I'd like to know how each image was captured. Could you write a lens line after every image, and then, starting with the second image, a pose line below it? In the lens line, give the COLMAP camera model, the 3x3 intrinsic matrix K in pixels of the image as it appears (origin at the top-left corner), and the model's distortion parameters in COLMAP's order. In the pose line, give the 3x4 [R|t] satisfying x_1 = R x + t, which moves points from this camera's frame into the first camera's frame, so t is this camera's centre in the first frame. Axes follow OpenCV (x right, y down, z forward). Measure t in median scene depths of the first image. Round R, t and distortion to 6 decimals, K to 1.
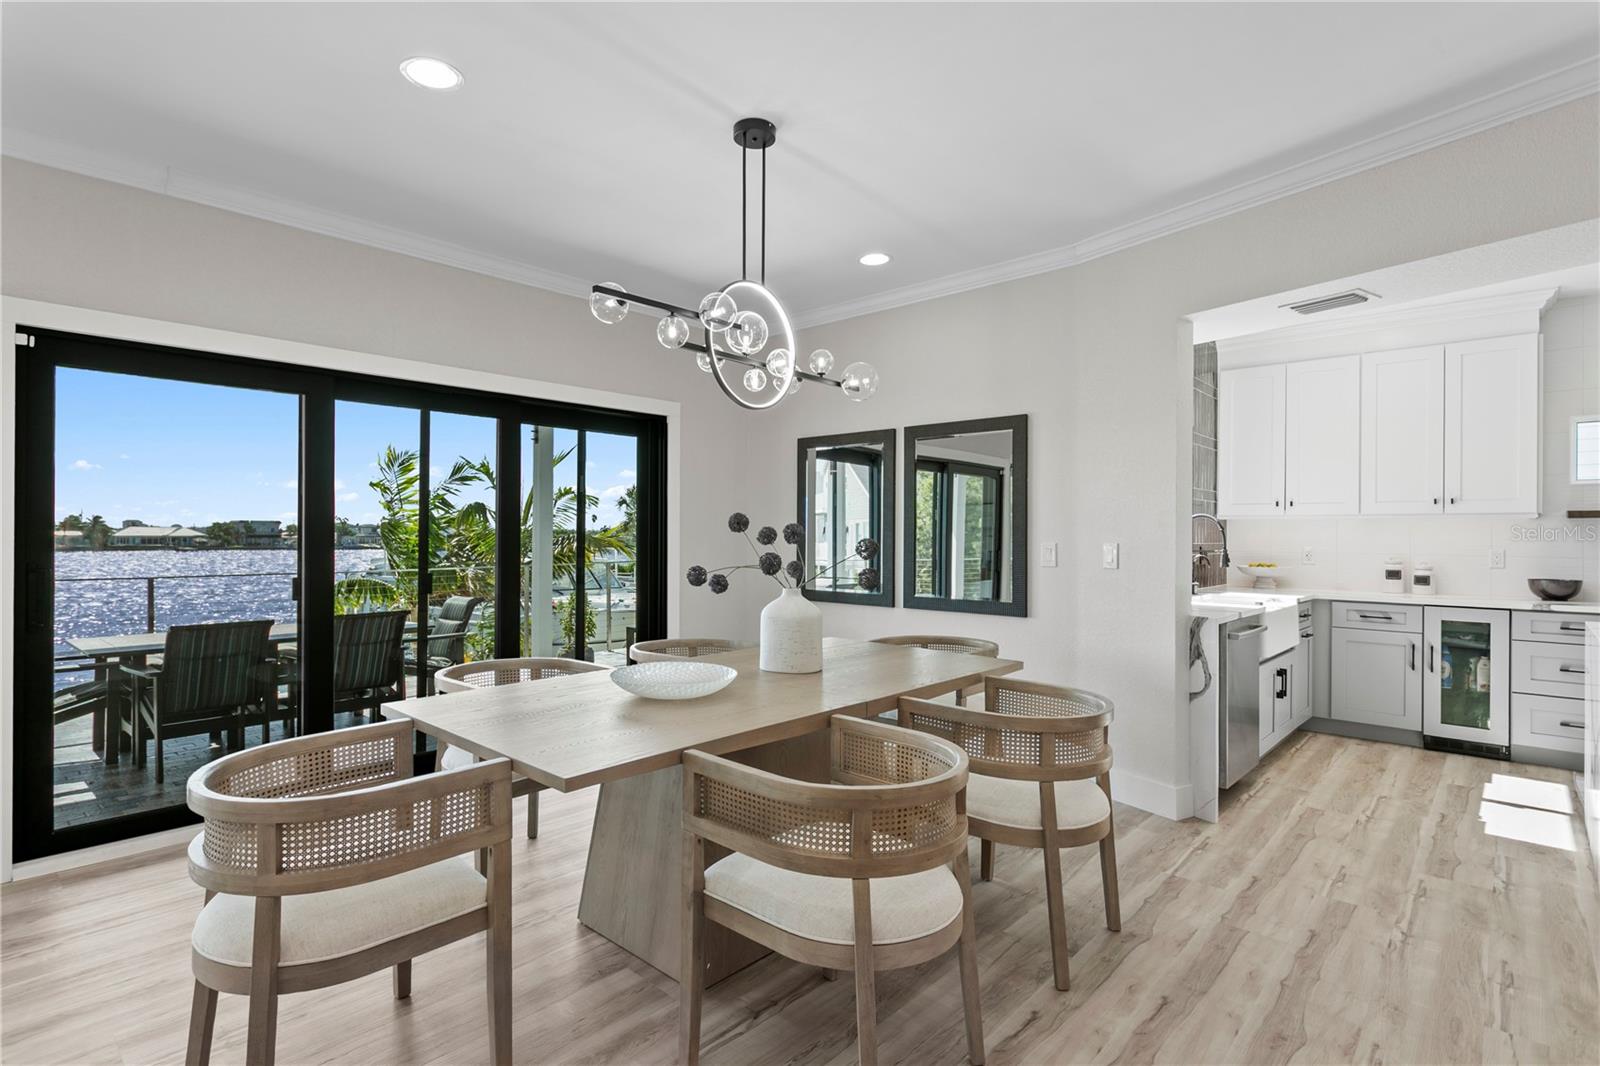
lens RADIAL K [[782.5, 0, 768.6], [0, 782.5, 538.7], [0, 0, 1]] dist [-0.012818, 0.000017]
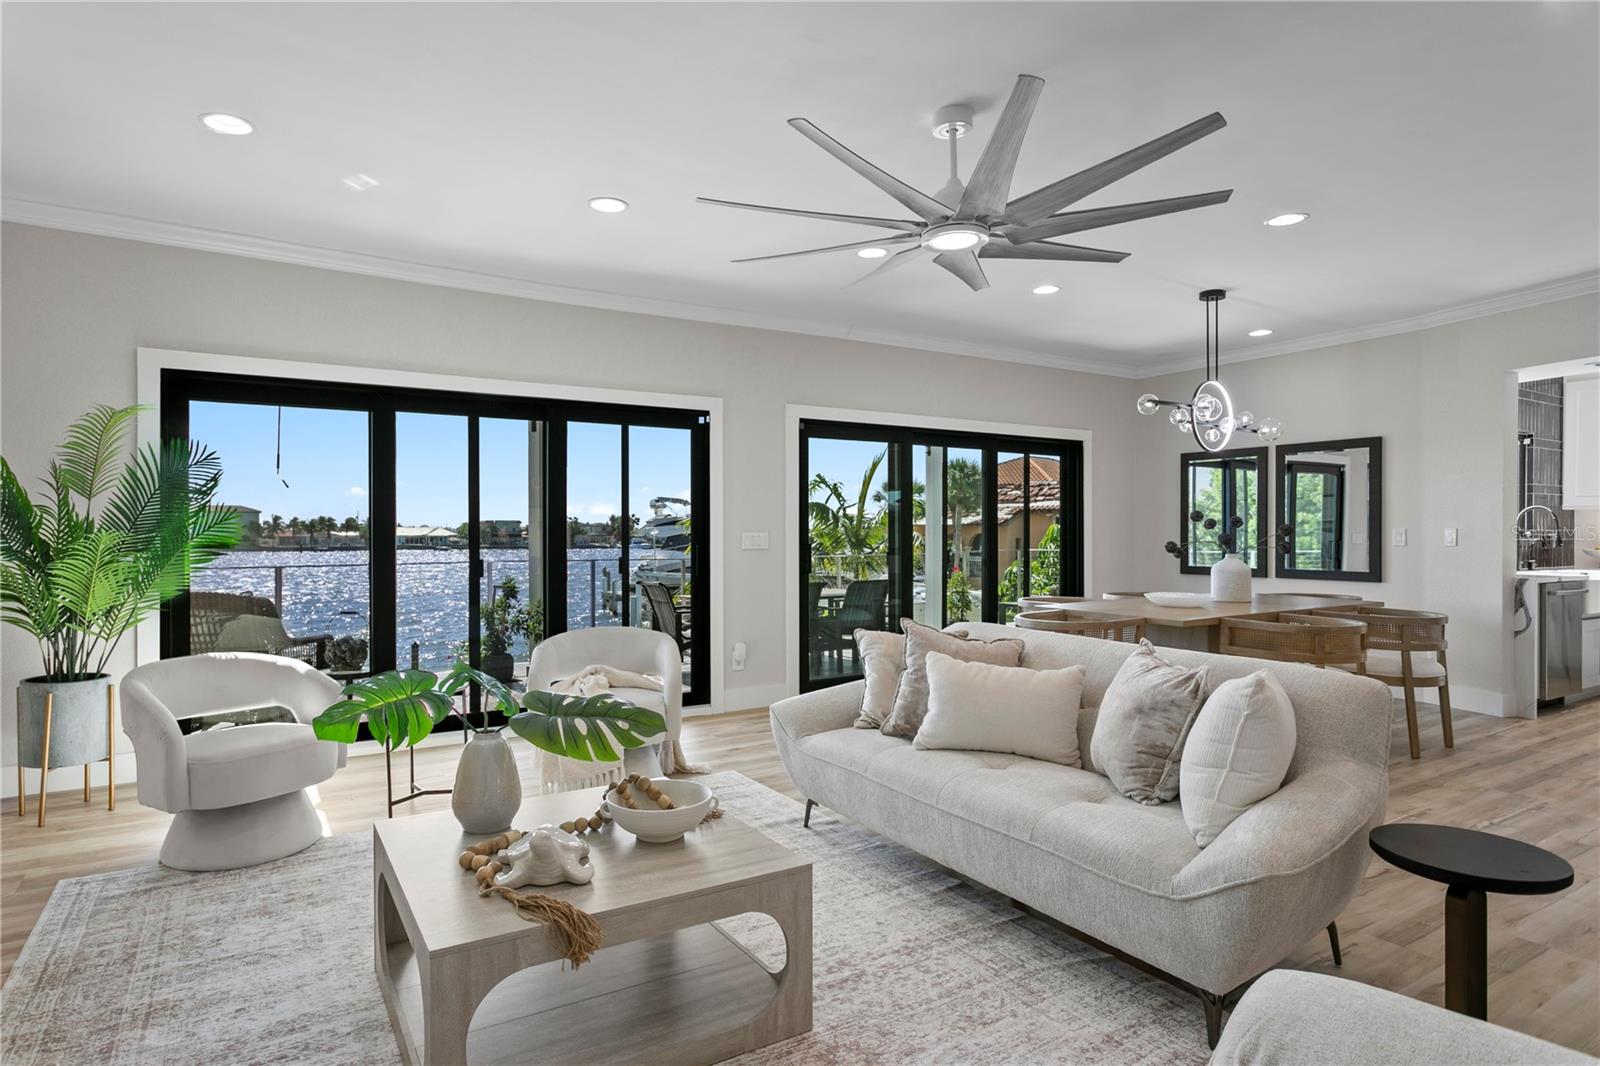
lens RADIAL K [[875.8, 0, 762.6], [0, 875.8, 544.4], [0, 0, 1]] dist [-0.007315, -0.000437]
pose [[0.963467, -0.002084, -0.267819, -0.367903], [0.004422, 0.999957, 0.008128, 0.018041], [0.267791, -0.009015, 0.963435, -0.923143]]
